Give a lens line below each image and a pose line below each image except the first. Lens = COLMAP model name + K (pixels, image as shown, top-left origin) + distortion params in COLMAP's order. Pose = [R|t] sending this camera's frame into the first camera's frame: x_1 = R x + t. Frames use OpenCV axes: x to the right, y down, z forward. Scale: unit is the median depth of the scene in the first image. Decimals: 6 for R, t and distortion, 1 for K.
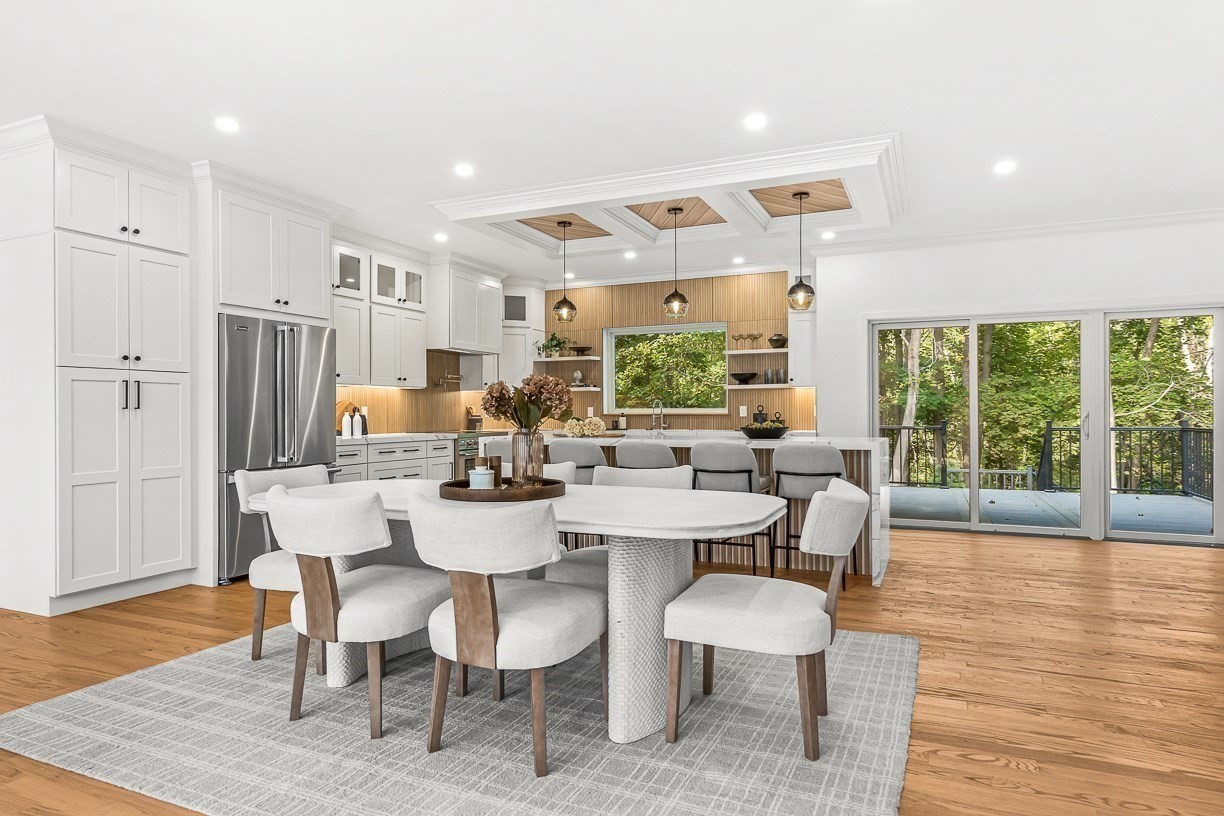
lens RADIAL K [[687.0, 0, 612.0], [0, 687.0, 408.0], [0, 0, 1]] dist [0.000707, -0.000575]
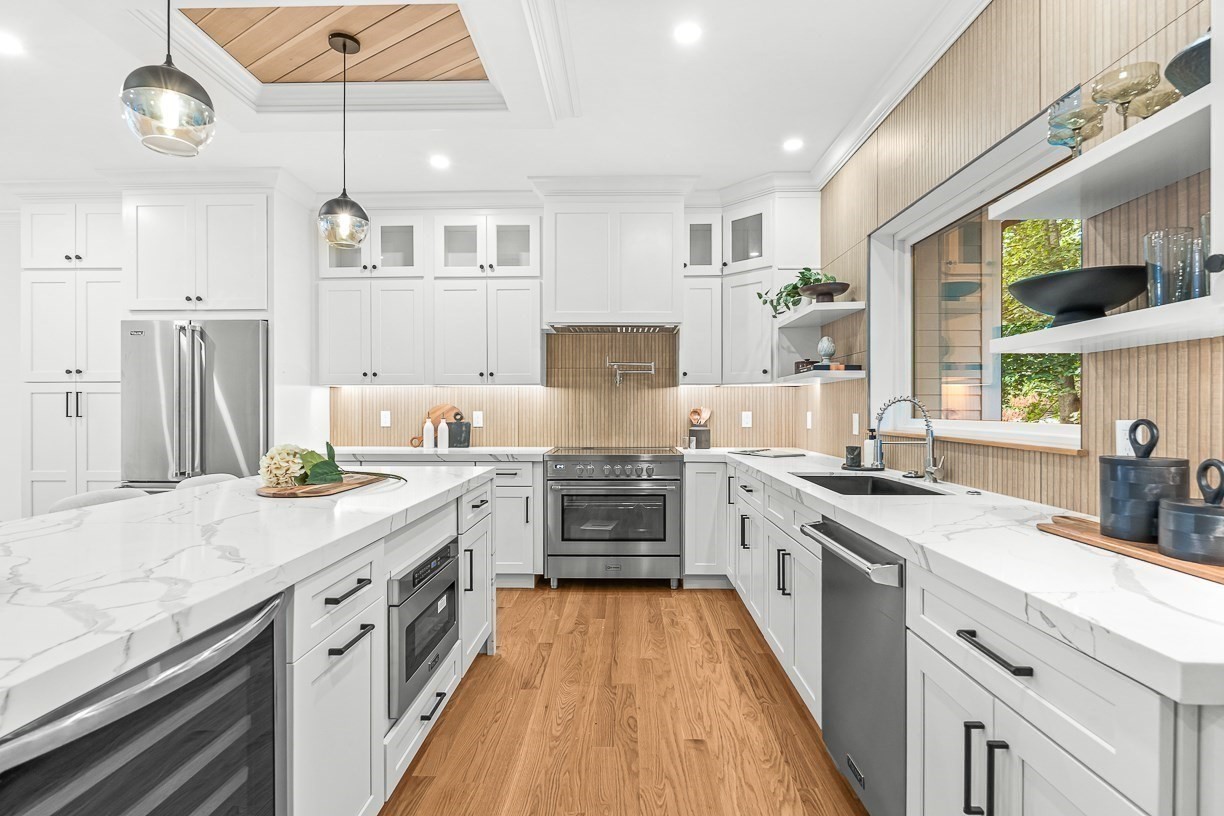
lens RADIAL K [[613.7, 0, 605.2], [0, 613.7, 402.0], [0, 0, 1]] dist [-0.007045, -0.000776]
pose [[0.407100, -0.004186, -0.913374, 0.317858], [0.003740, 0.999989, -0.002916, -0.009719], [0.913376, -0.002229, 0.407111, 0.790128]]
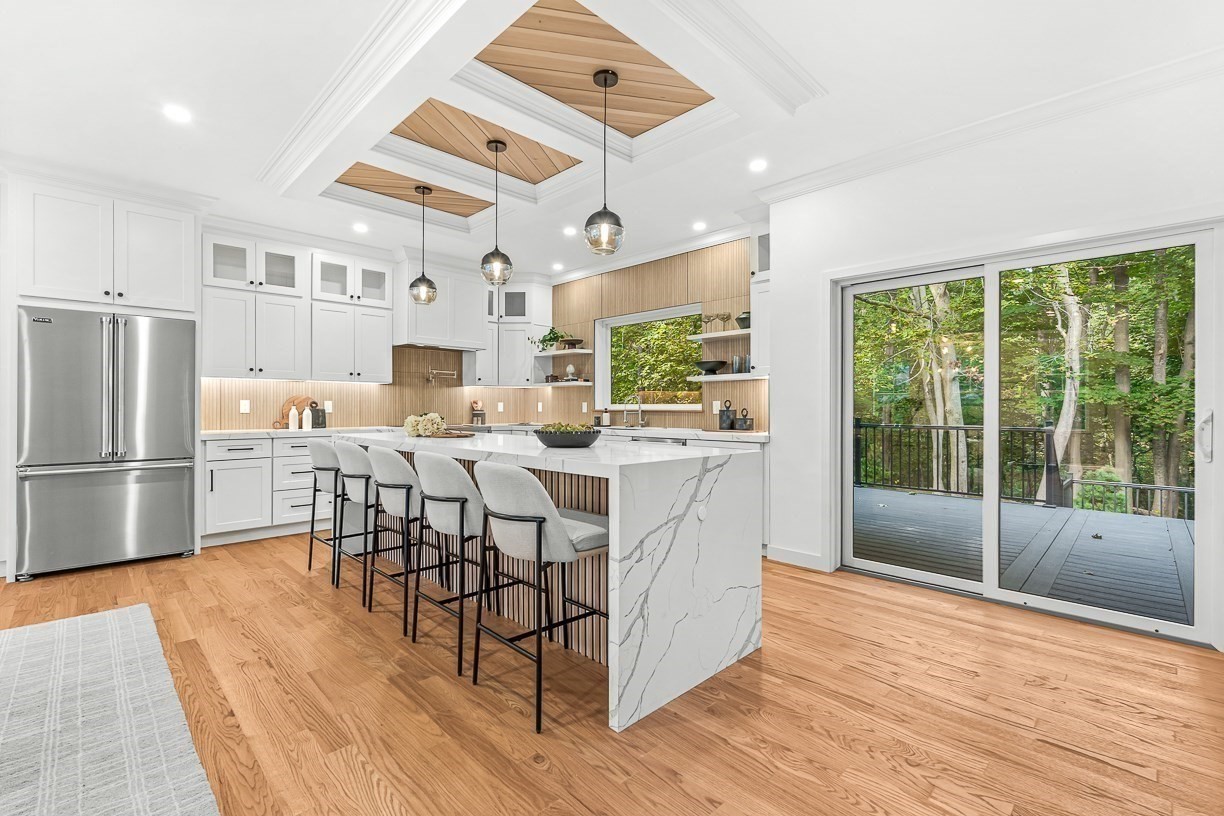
lens RADIAL K [[543.3, 0, 614.5], [0, 543.3, 402.7], [0, 0, 1]] dist [-0.002630, 0.000654]
pose [[0.941630, 0.001806, -0.336645, 0.307274], [-0.002658, 0.999994, -0.002072, 0.000890], [0.336639, 0.002846, 0.941630, 0.343555]]
